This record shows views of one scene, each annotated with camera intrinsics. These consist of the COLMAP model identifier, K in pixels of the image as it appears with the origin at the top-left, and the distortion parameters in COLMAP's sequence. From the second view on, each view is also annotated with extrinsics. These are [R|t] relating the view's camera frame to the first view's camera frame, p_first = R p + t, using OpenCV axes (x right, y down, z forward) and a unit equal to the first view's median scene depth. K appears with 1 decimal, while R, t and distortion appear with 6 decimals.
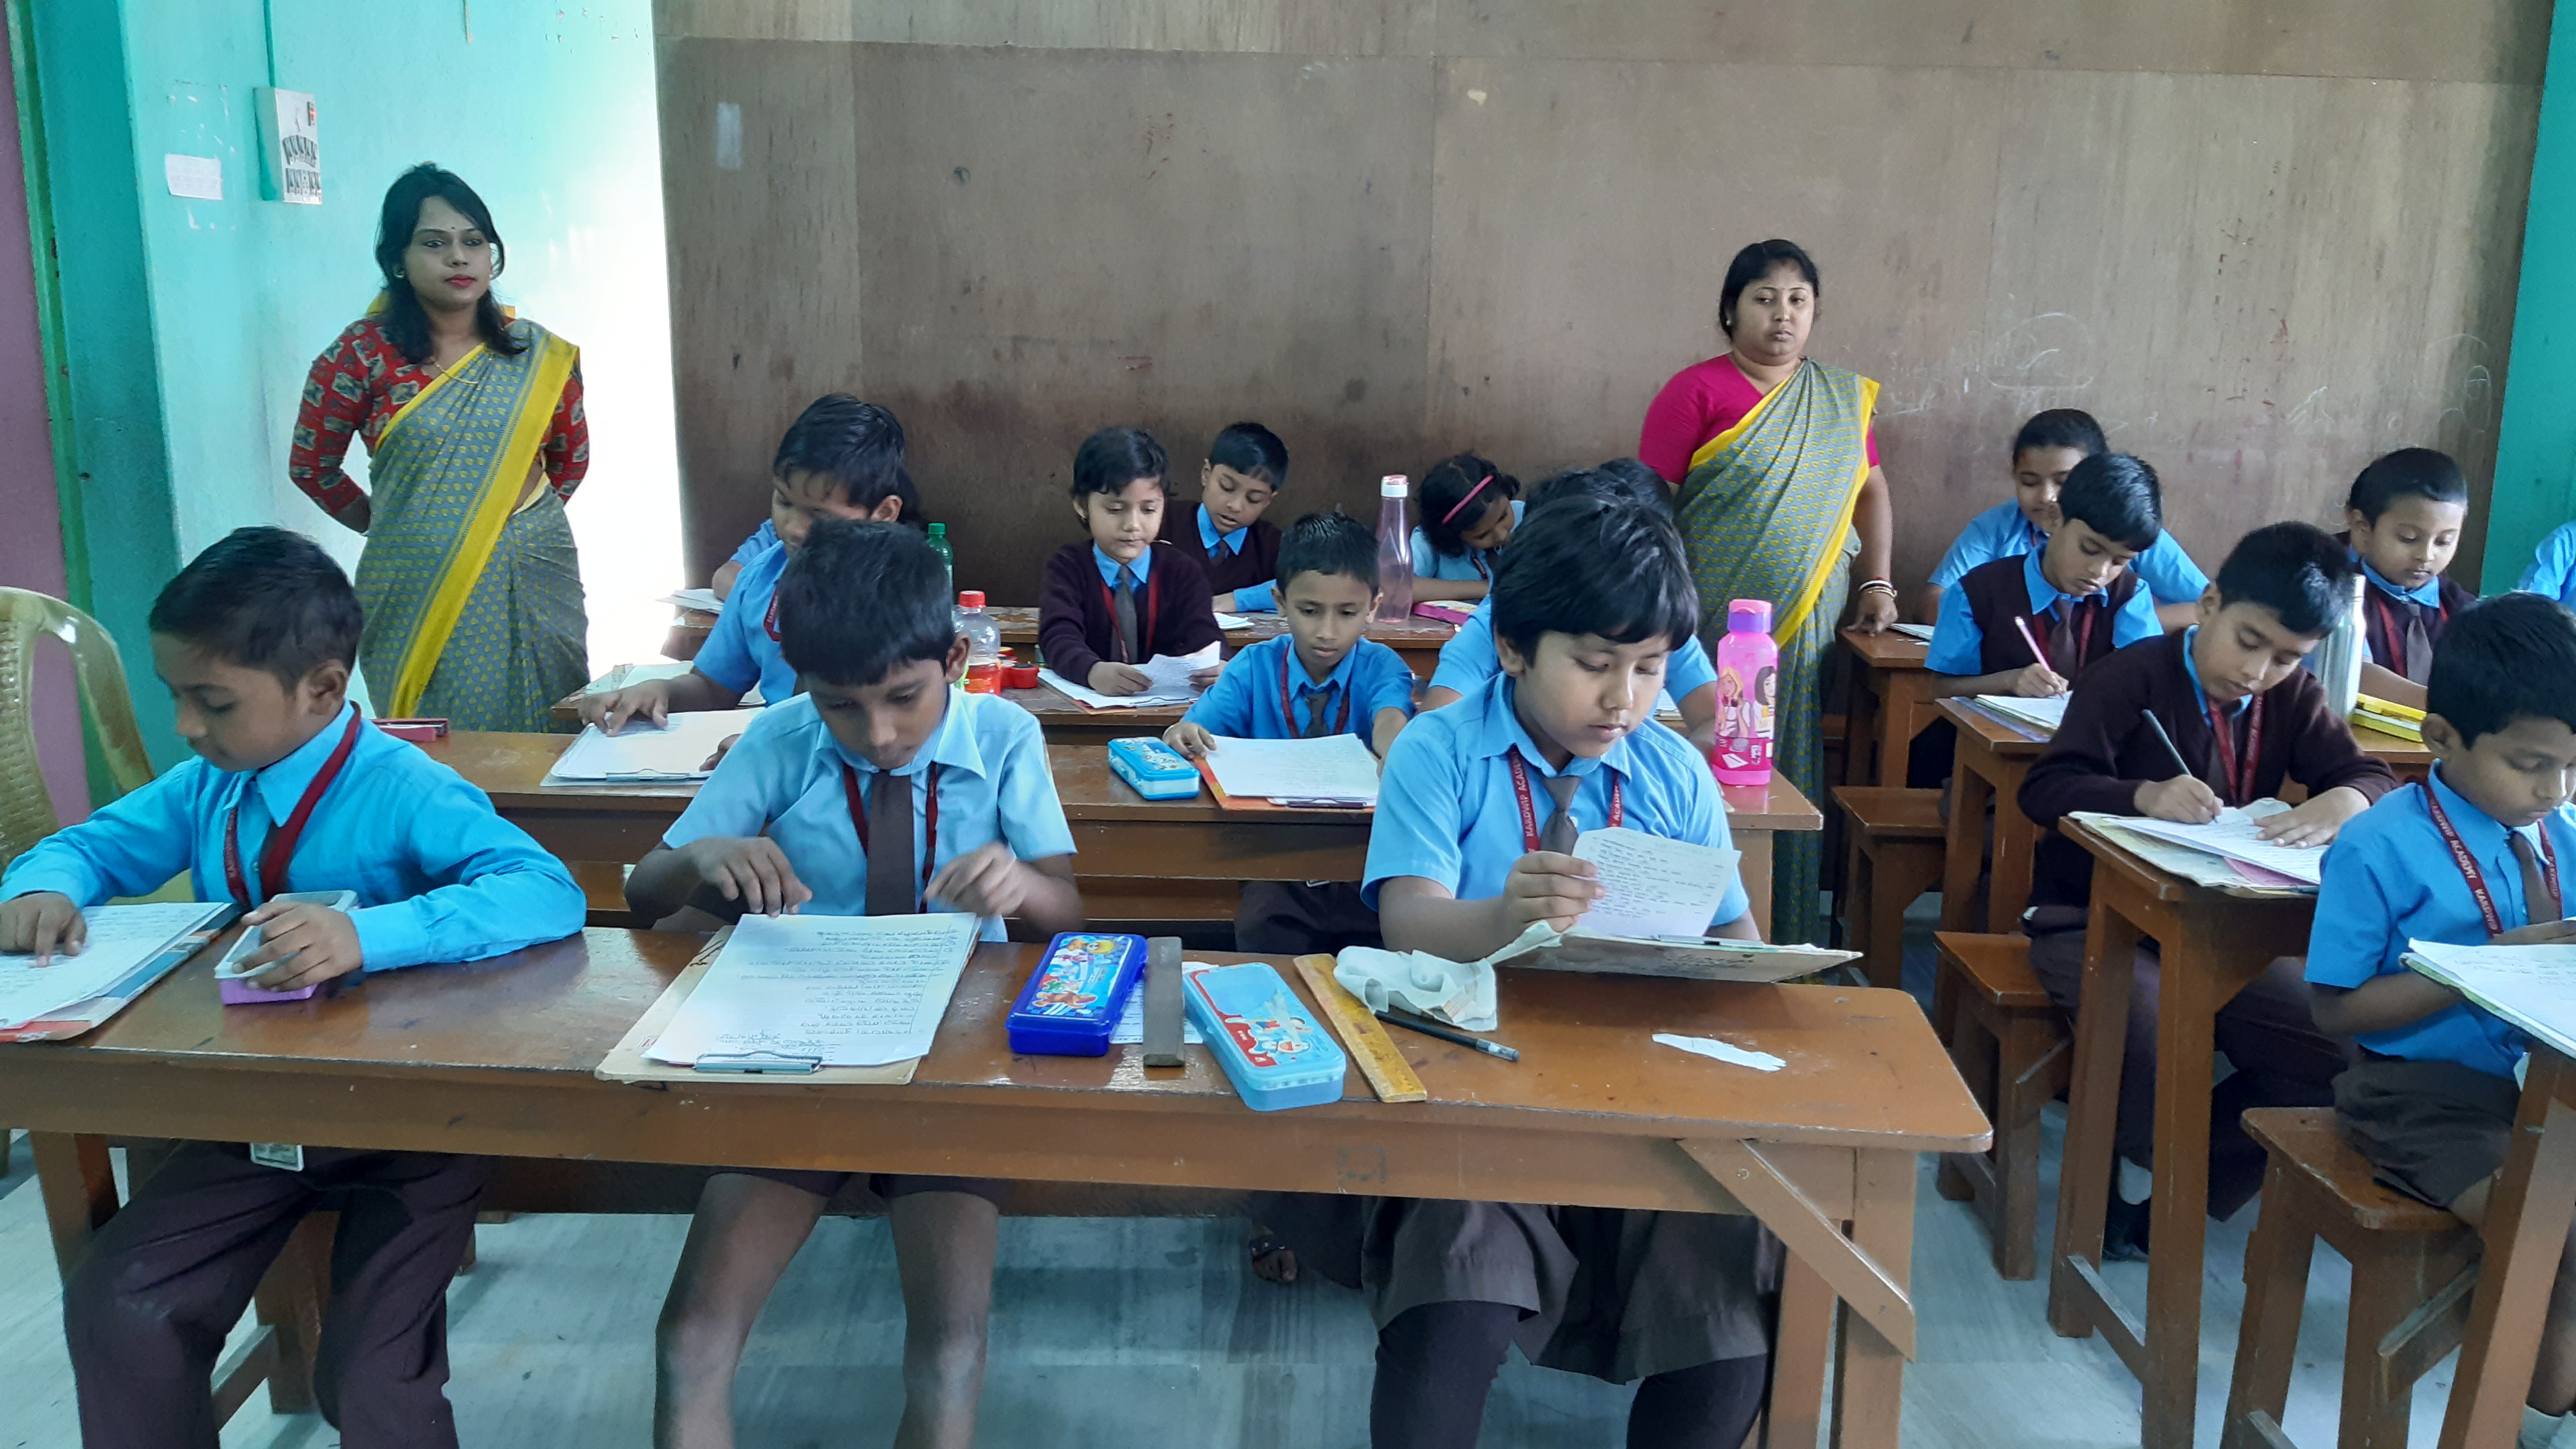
lens RADIAL K [[2085.1, 0, 1288.0], [0, 2085.1, 724.5], [0, 0, 1]] dist [0.088022, -0.175895]
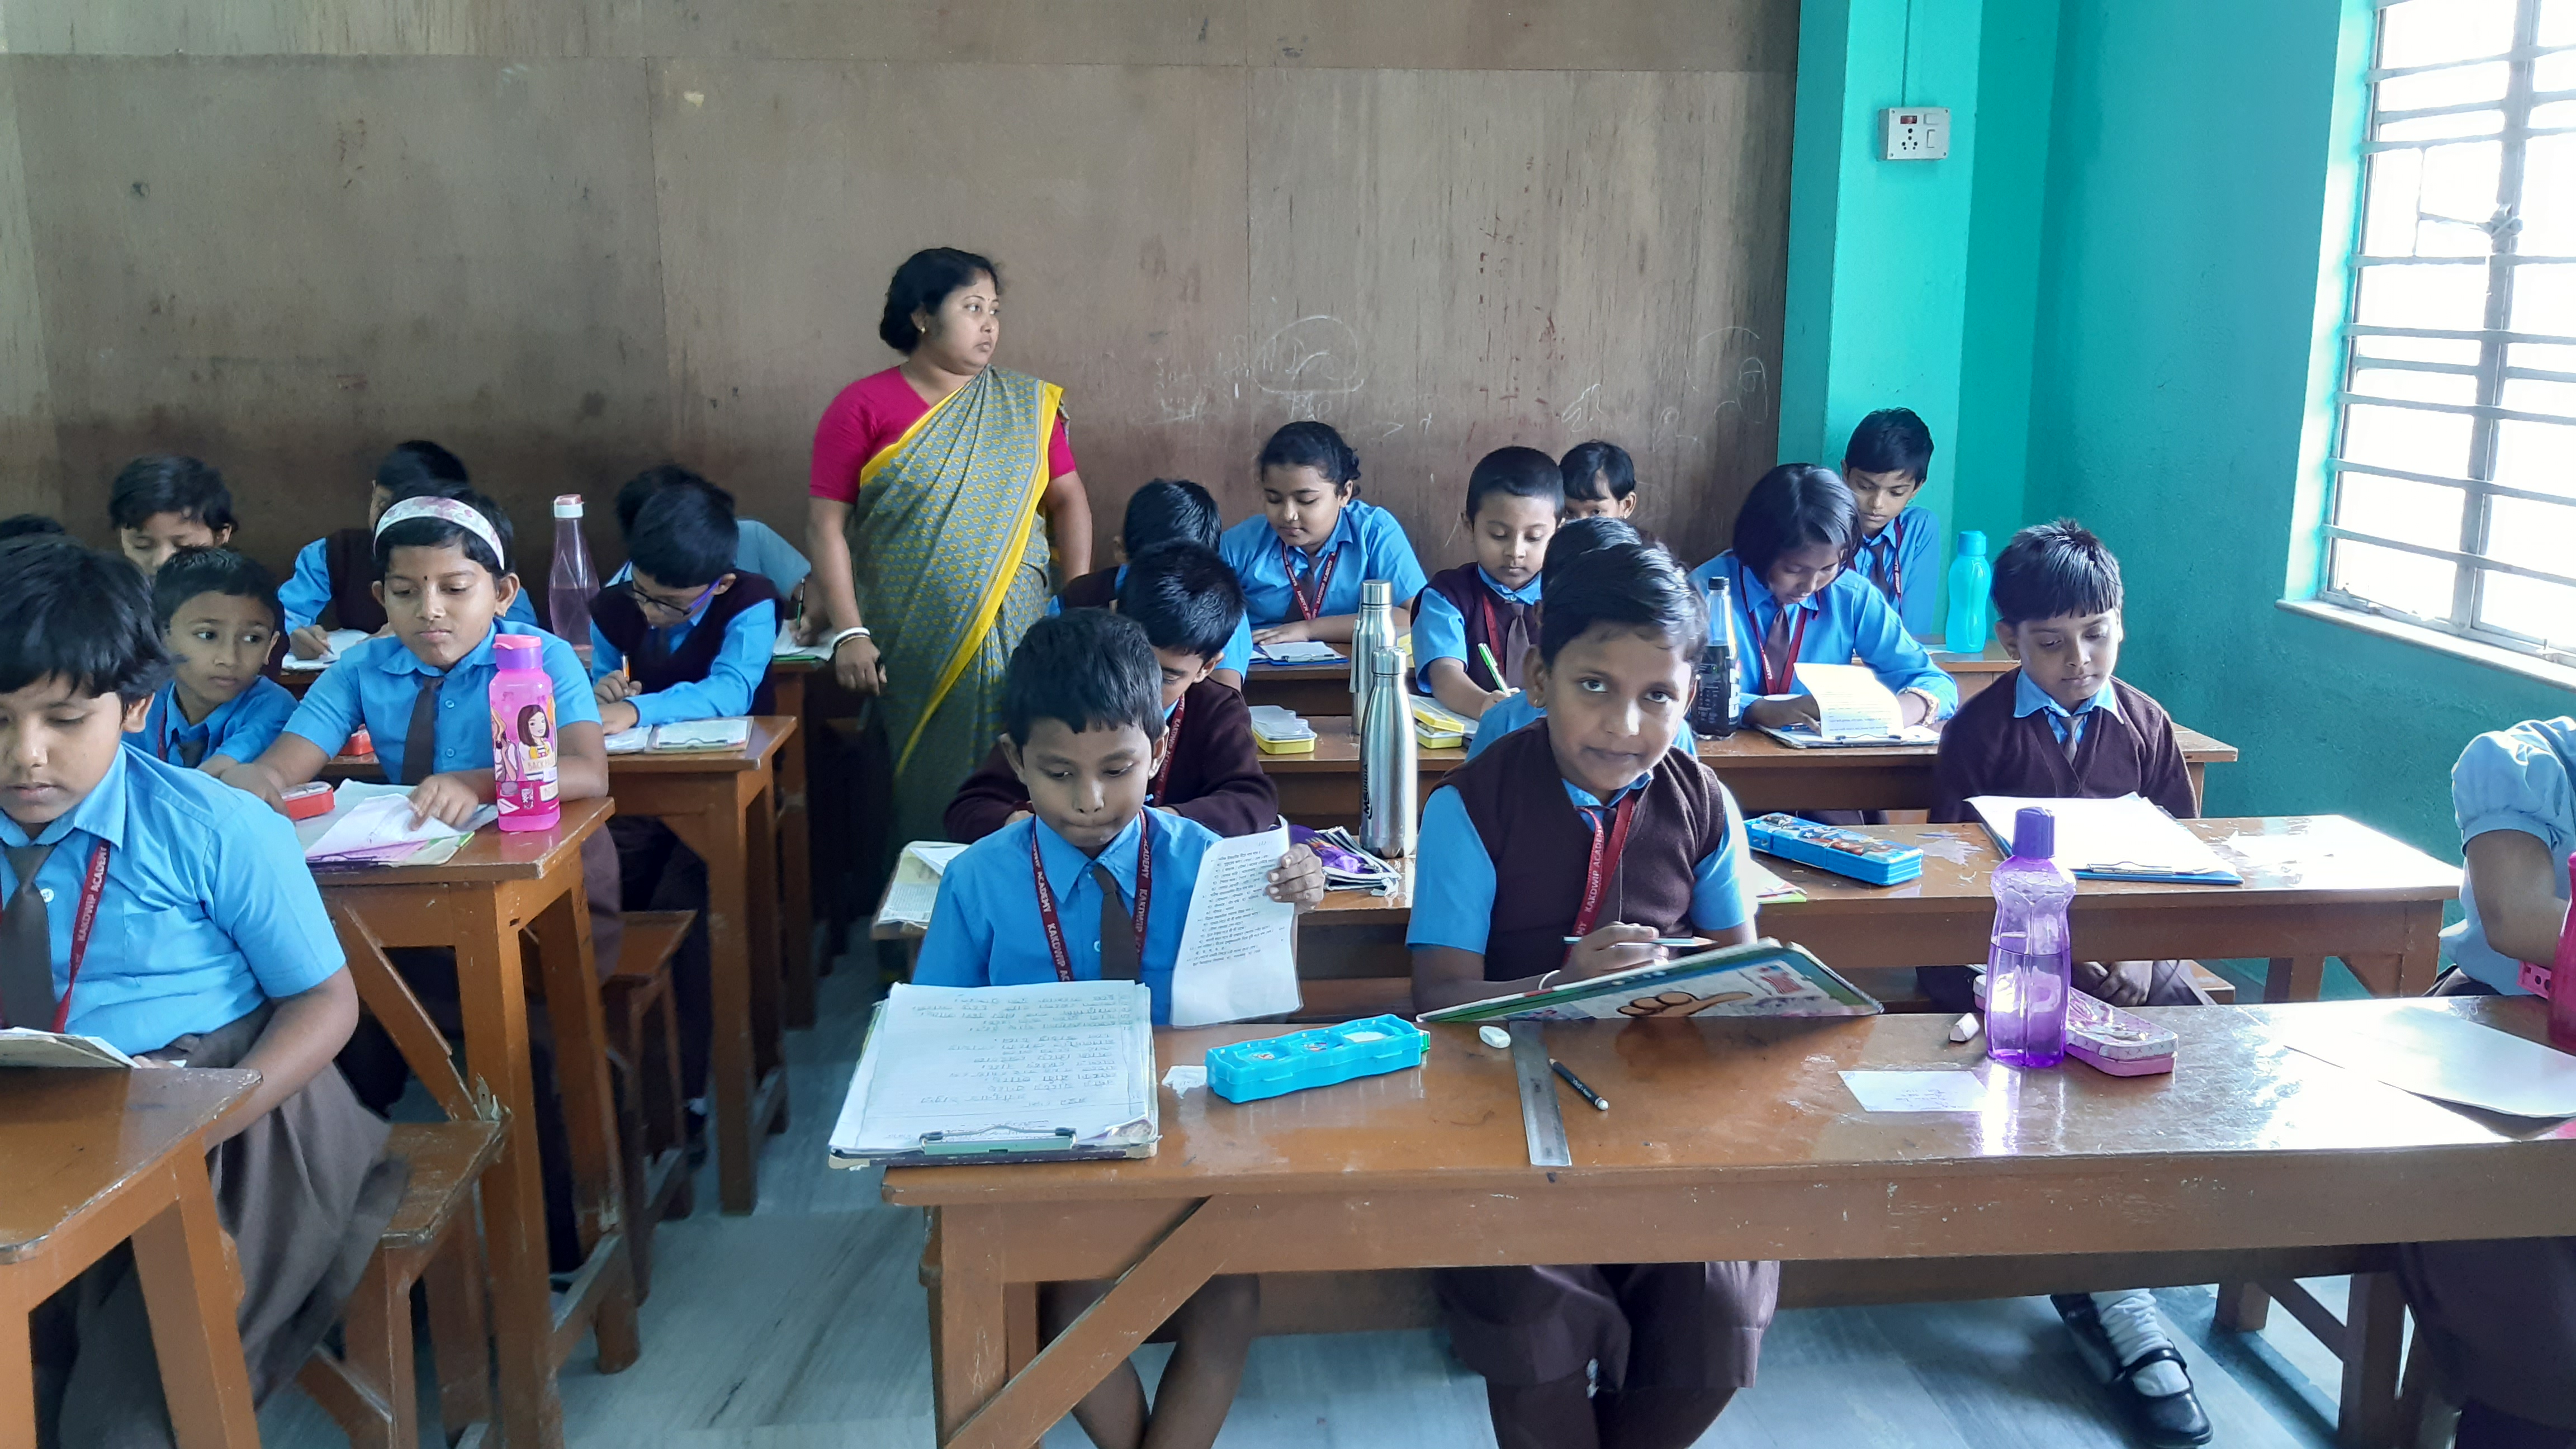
lens RADIAL K [[2085.1, 0, 1288.0], [0, 2085.1, 724.5], [0, 0, 1]] dist [0.088022, -0.175895]
pose [[0.997266, -0.033377, 0.065922, 0.284034], [0.033388, 0.999442, 0.000928, -0.004739], [-0.065916, 0.001275, 0.997824, 0.021031]]
